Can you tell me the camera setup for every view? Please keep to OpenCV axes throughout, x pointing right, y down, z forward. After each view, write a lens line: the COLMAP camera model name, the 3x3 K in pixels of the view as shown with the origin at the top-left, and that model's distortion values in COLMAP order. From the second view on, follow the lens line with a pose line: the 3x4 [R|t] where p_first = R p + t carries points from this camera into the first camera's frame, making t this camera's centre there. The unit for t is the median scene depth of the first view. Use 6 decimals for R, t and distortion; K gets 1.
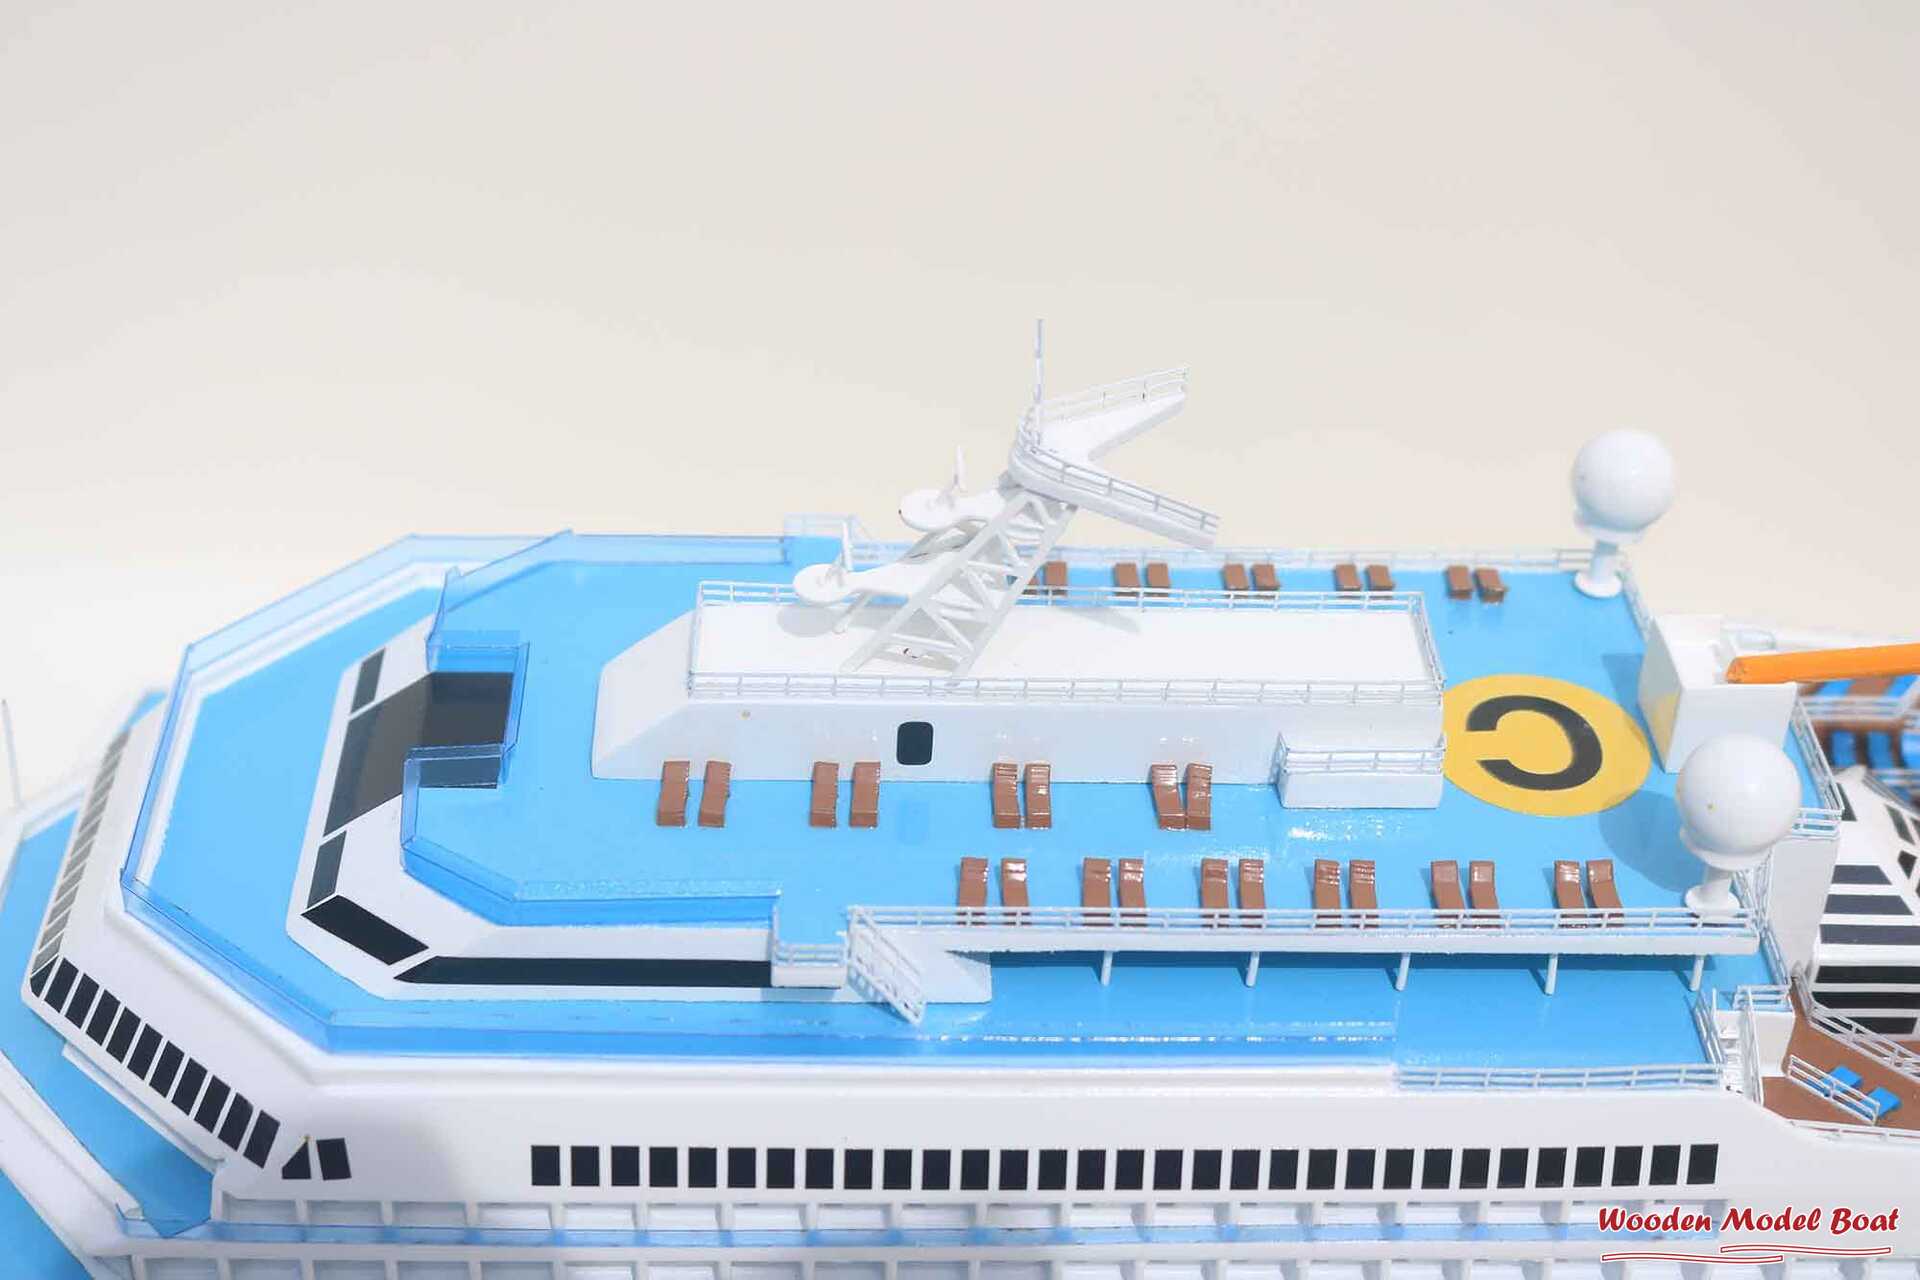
lens RADIAL K [[2983.4, 0, 960.0], [0, 2983.4, 640.0], [0, 0, 1]] dist [-0.052838, -0.010775]
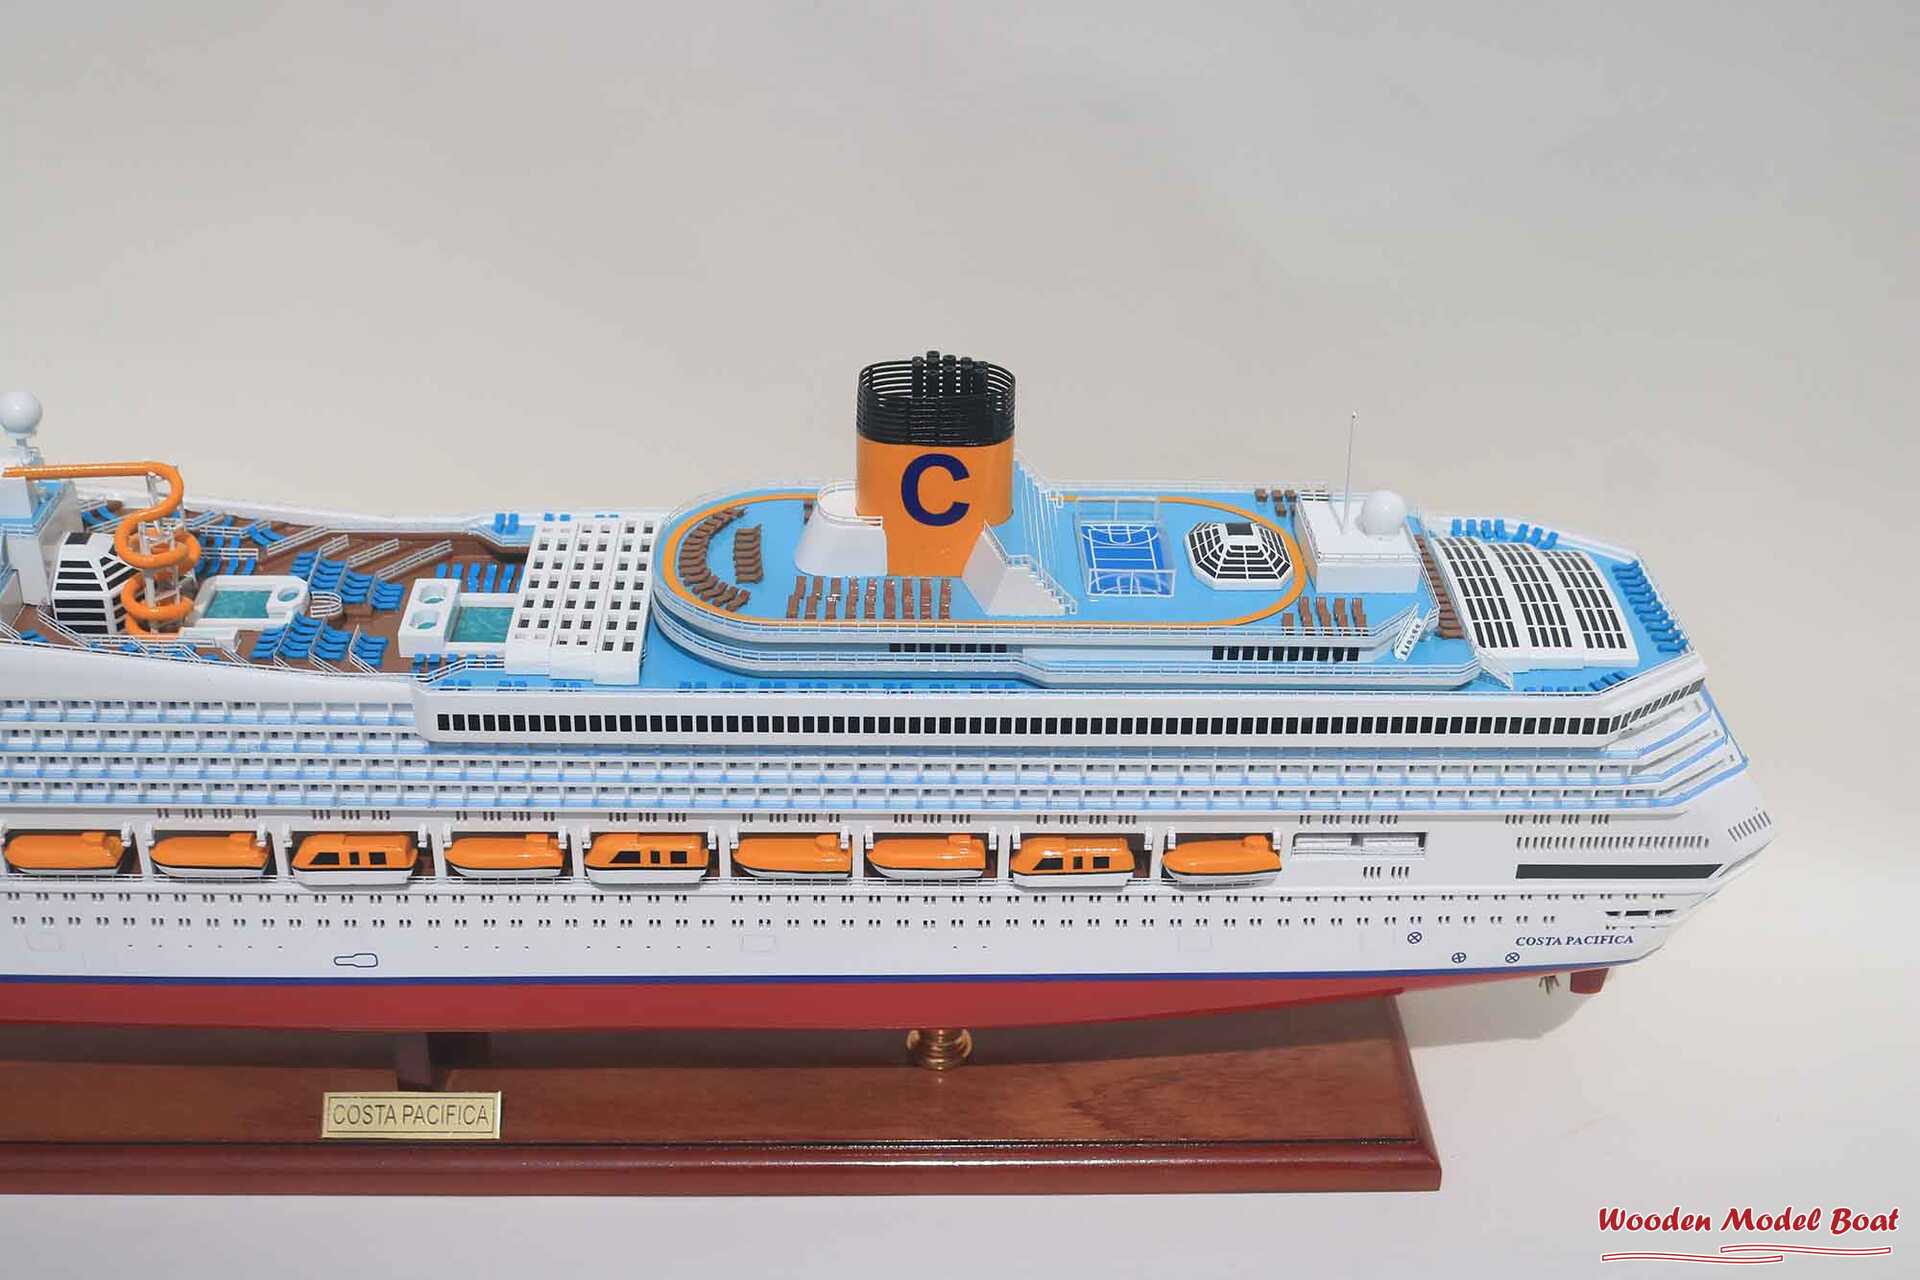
lens RADIAL K [[2425.1, 0, 943.5], [0, 2425.1, 643.7], [0, 0, 1]] dist [-0.096238, 0.077668]
pose [[0.999925, -0.009409, -0.007837, 1.070144], [0.008459, 0.993509, -0.113438, 0.388046], [0.008853, 0.113363, 0.993514, -0.958792]]
